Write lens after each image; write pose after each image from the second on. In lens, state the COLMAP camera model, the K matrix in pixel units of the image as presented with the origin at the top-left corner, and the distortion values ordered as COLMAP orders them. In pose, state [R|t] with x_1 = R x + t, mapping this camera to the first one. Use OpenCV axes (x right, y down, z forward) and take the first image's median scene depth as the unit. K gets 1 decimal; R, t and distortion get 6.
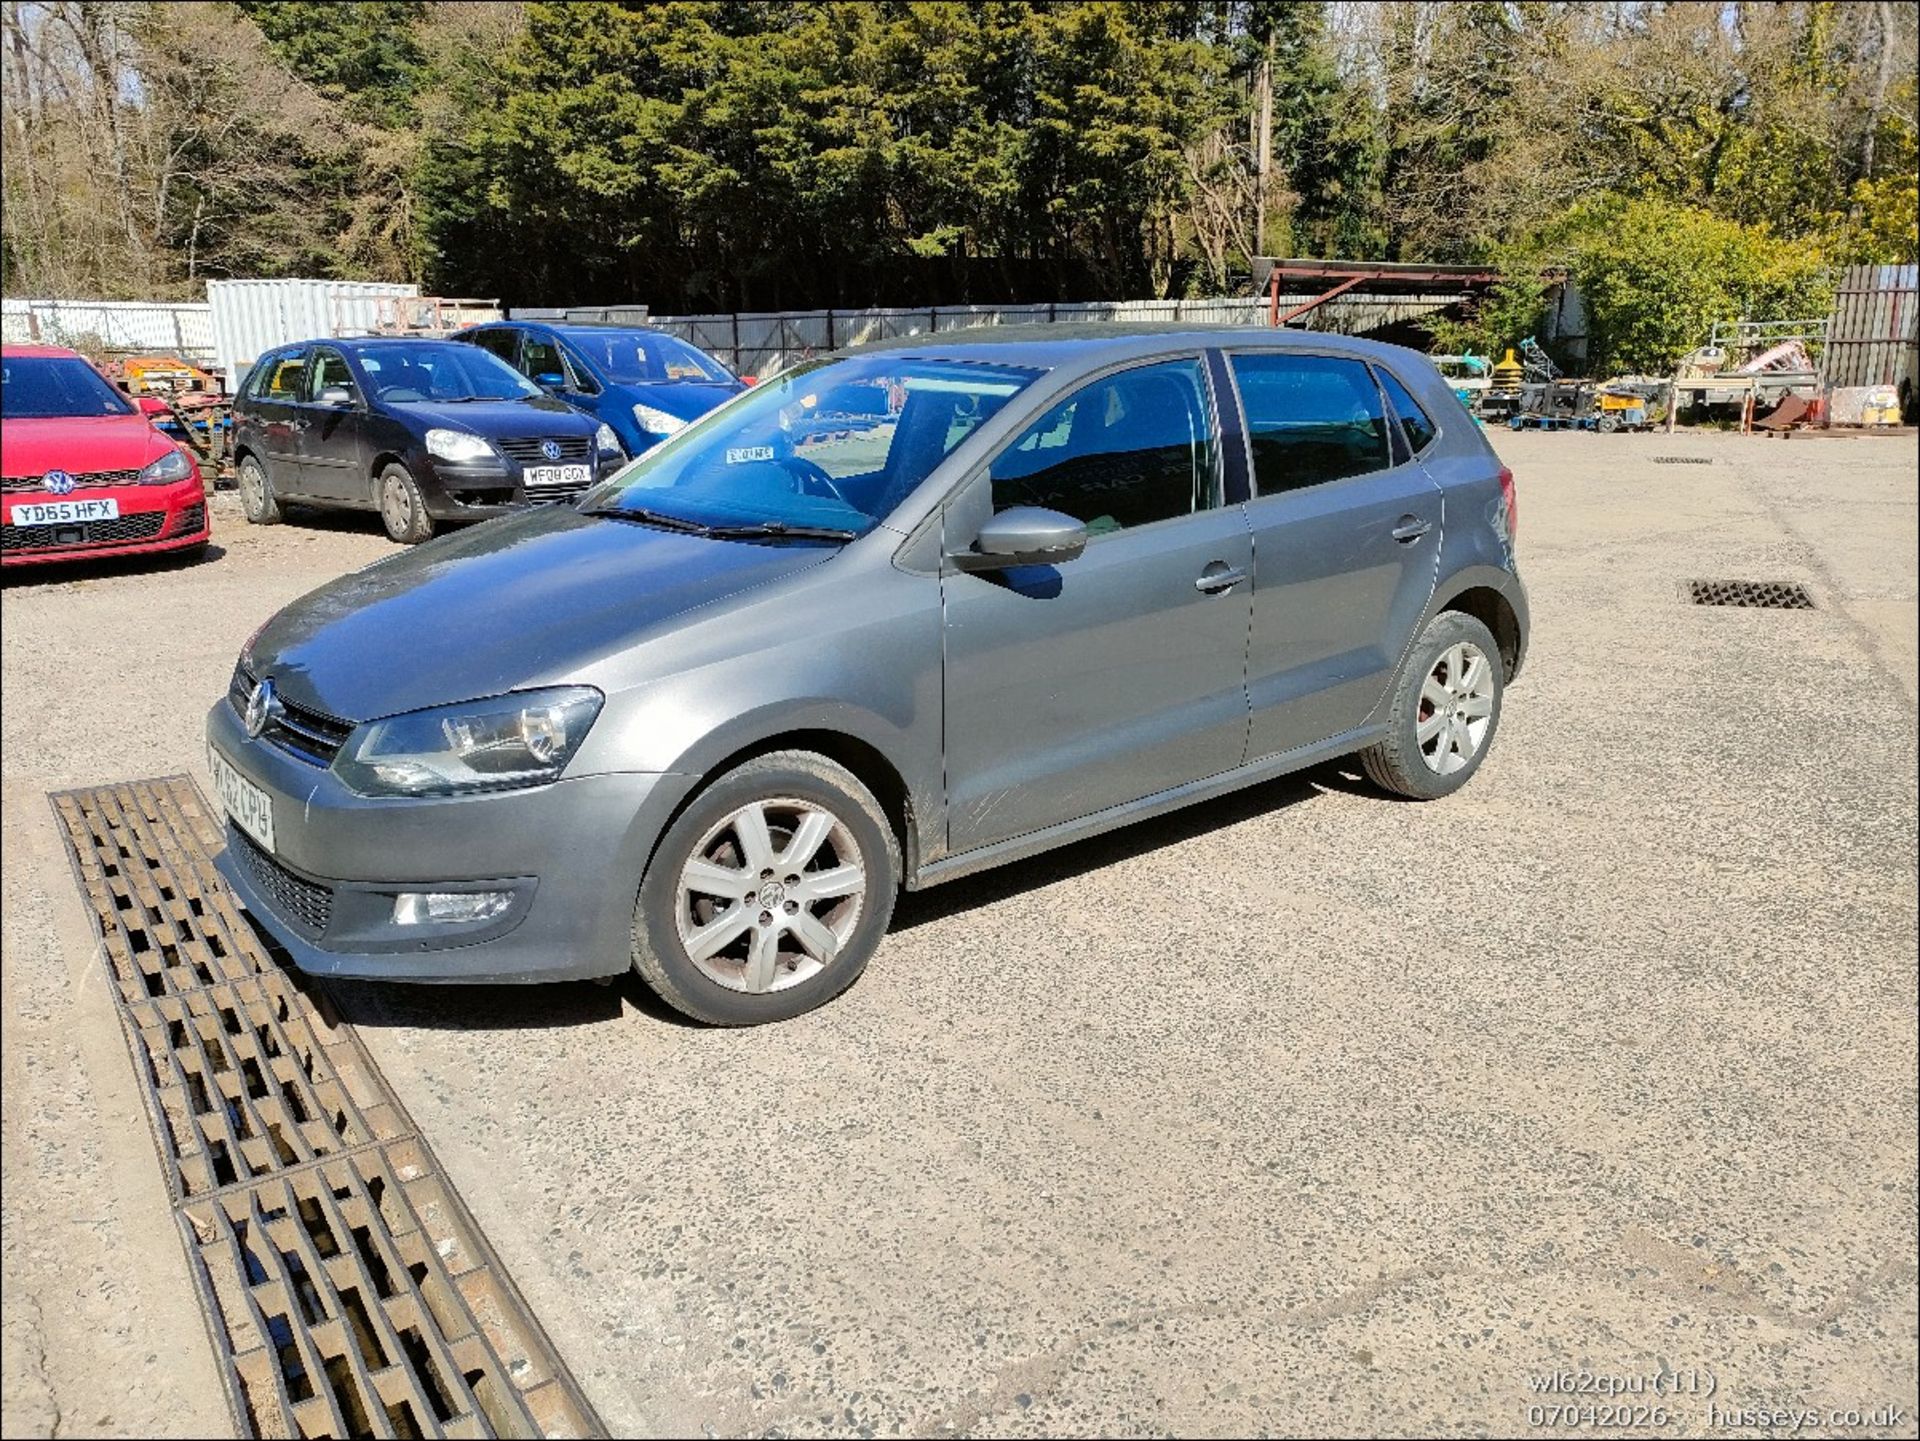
lens RADIAL K [[1378.5, 0, 956.1], [0, 1378.5, 737.7], [0, 0, 1]] dist [0.067567, -0.062181]
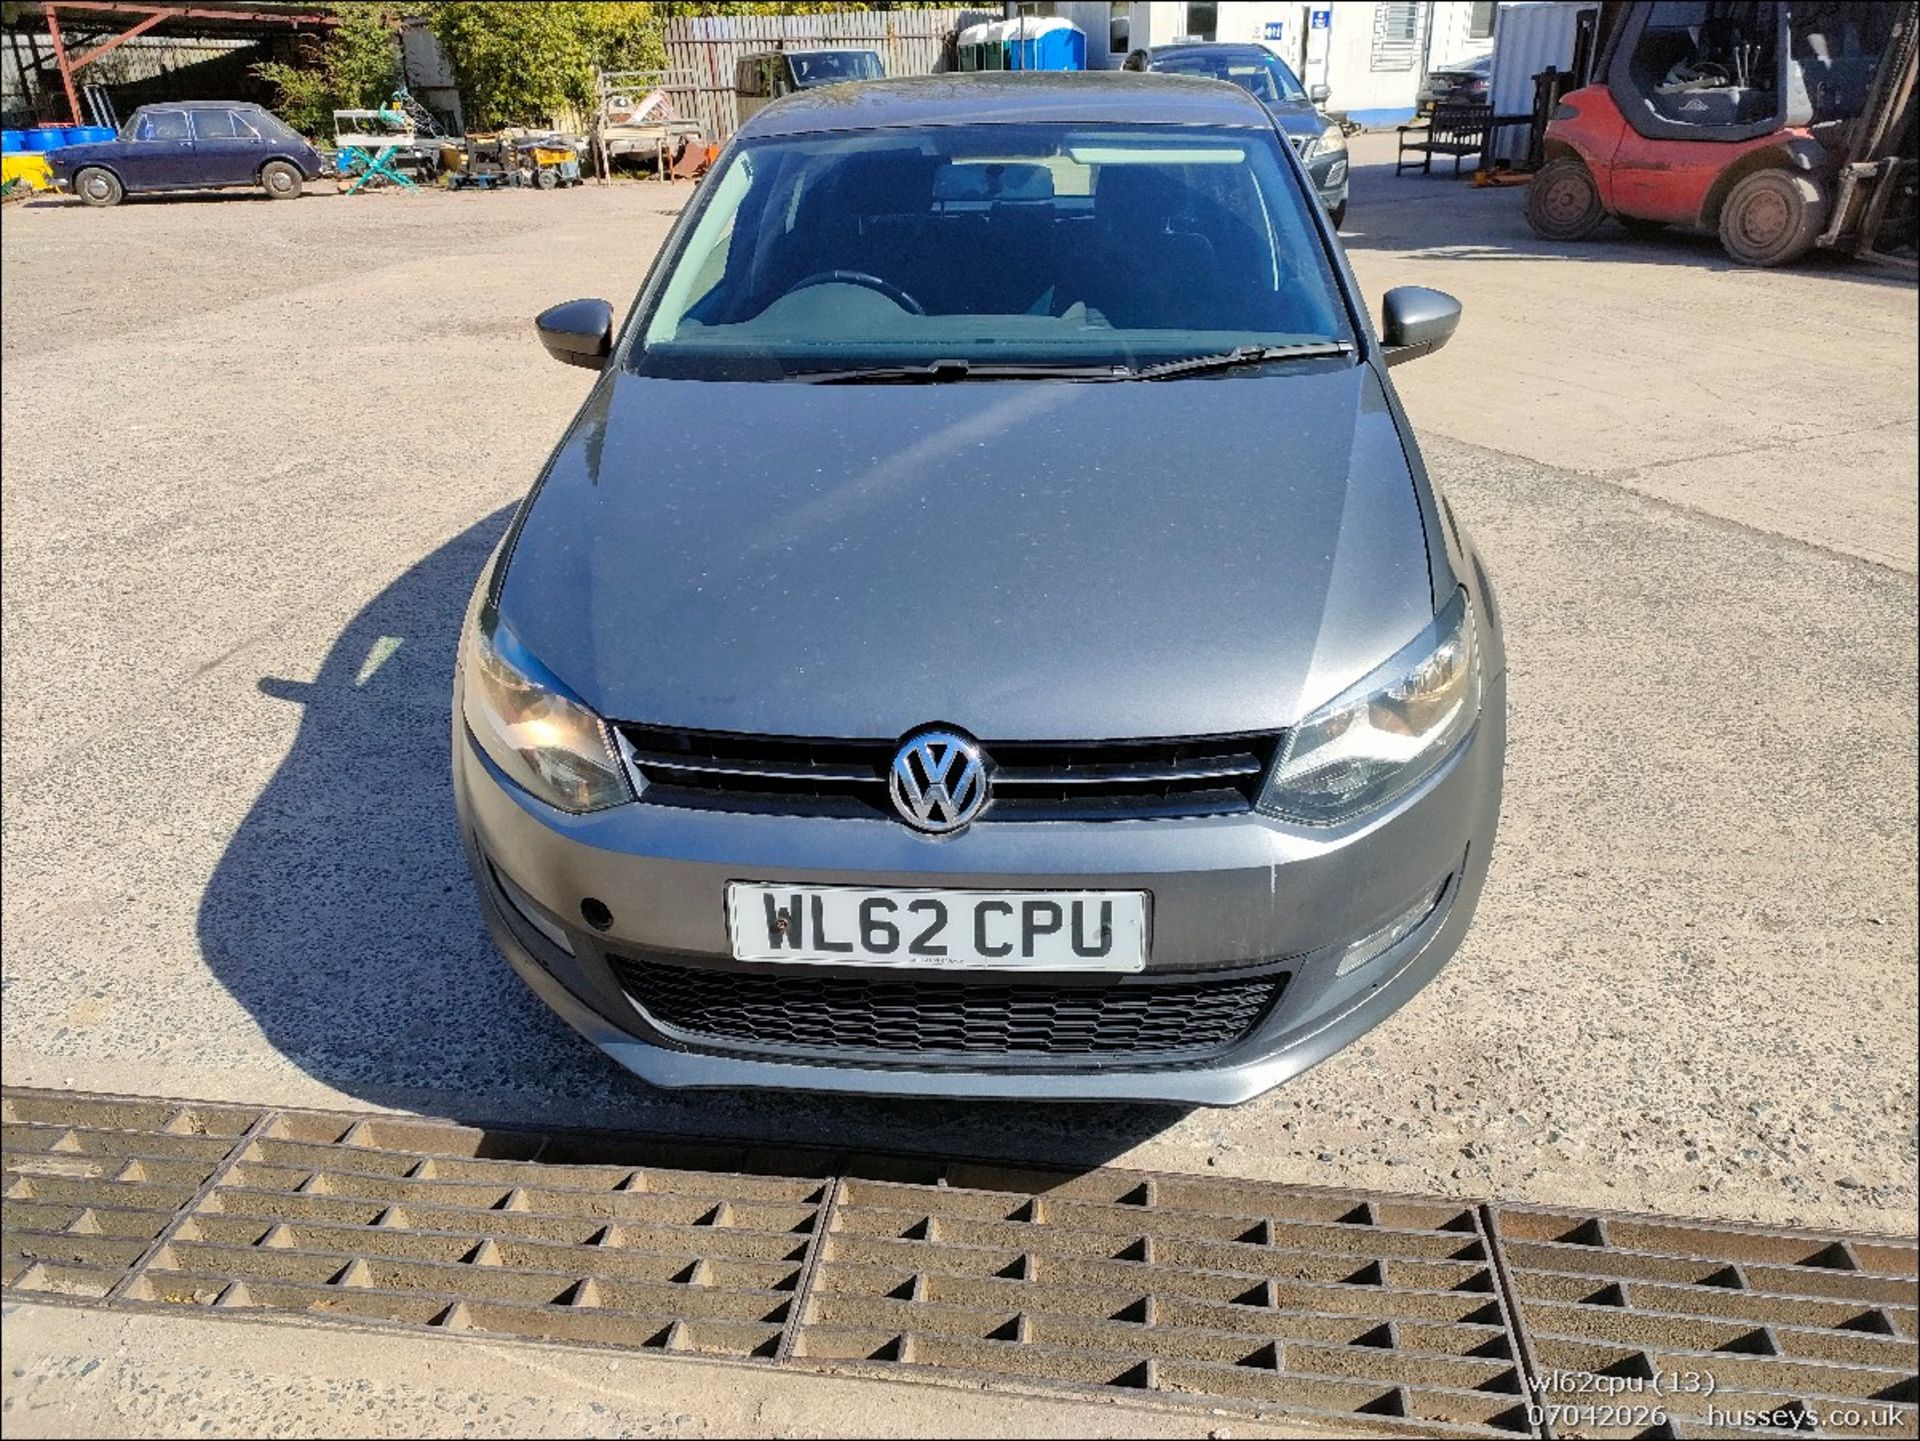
lens RADIAL K [[1378.5, 0, 947.2], [0, 1378.5, 717.2], [0, 0, 1]] dist [0.067567, -0.062181]
pose [[0.685706, -0.312320, 0.657467, -0.055988], [0.215145, 0.949872, 0.226837, -0.011411], [-0.695356, -0.014093, 0.718527, 0.036852]]
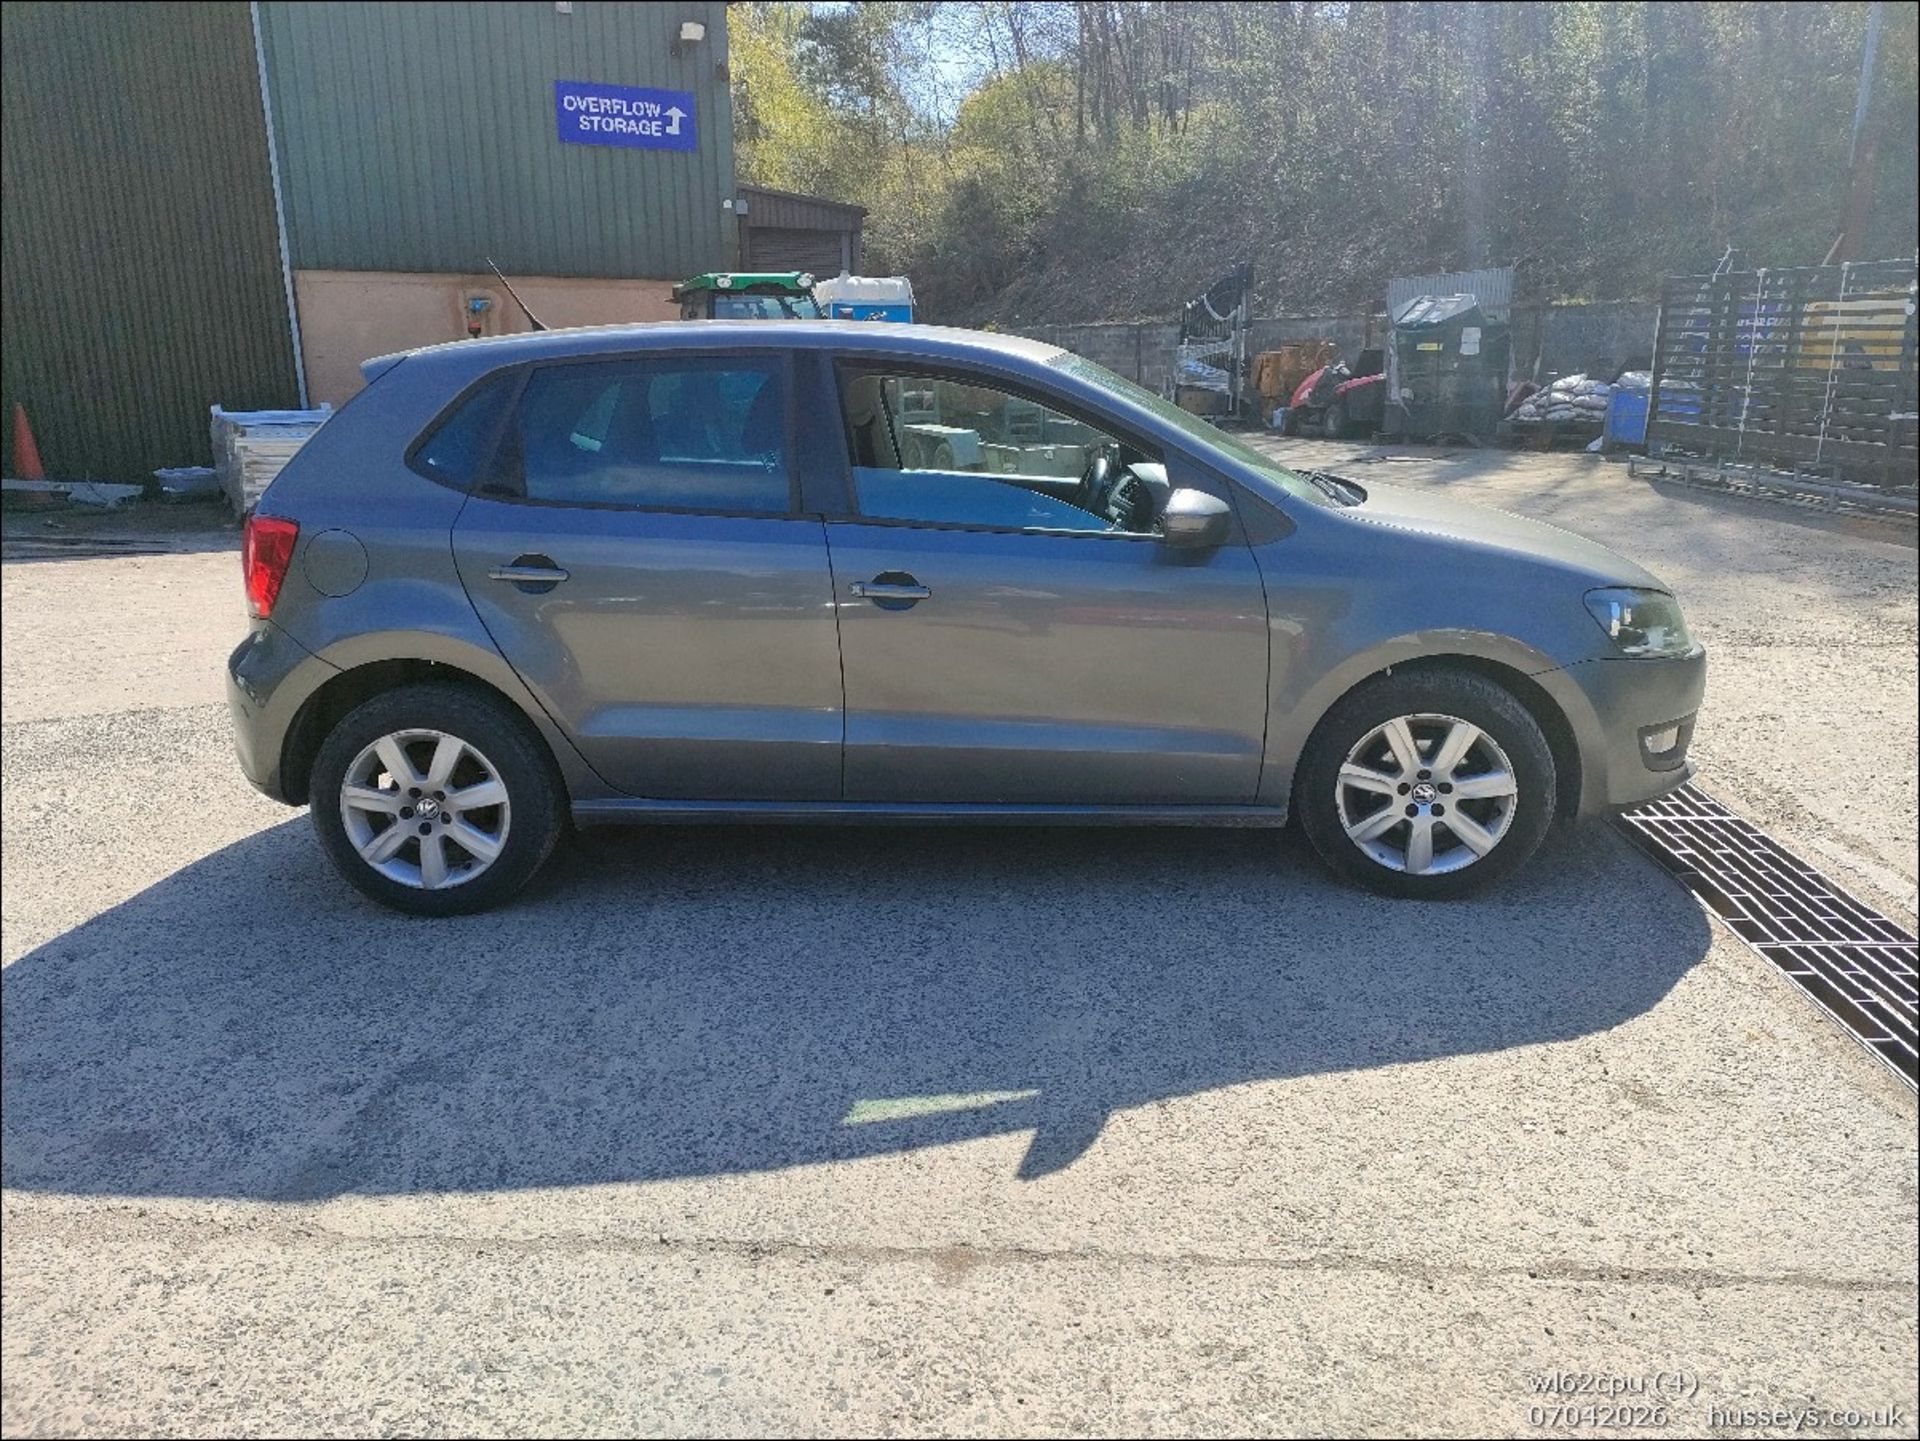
lens RADIAL K [[1378.5, 0, 956.5], [0, 1378.5, 713.4], [0, 0, 1]] dist [0.067567, -0.062181]
pose [[-0.766750, -0.145683, 0.625197, -0.056349], [0.191639, 0.877554, 0.439516, -0.040639], [-0.612674, 0.456811, -0.644945, 0.147809]]
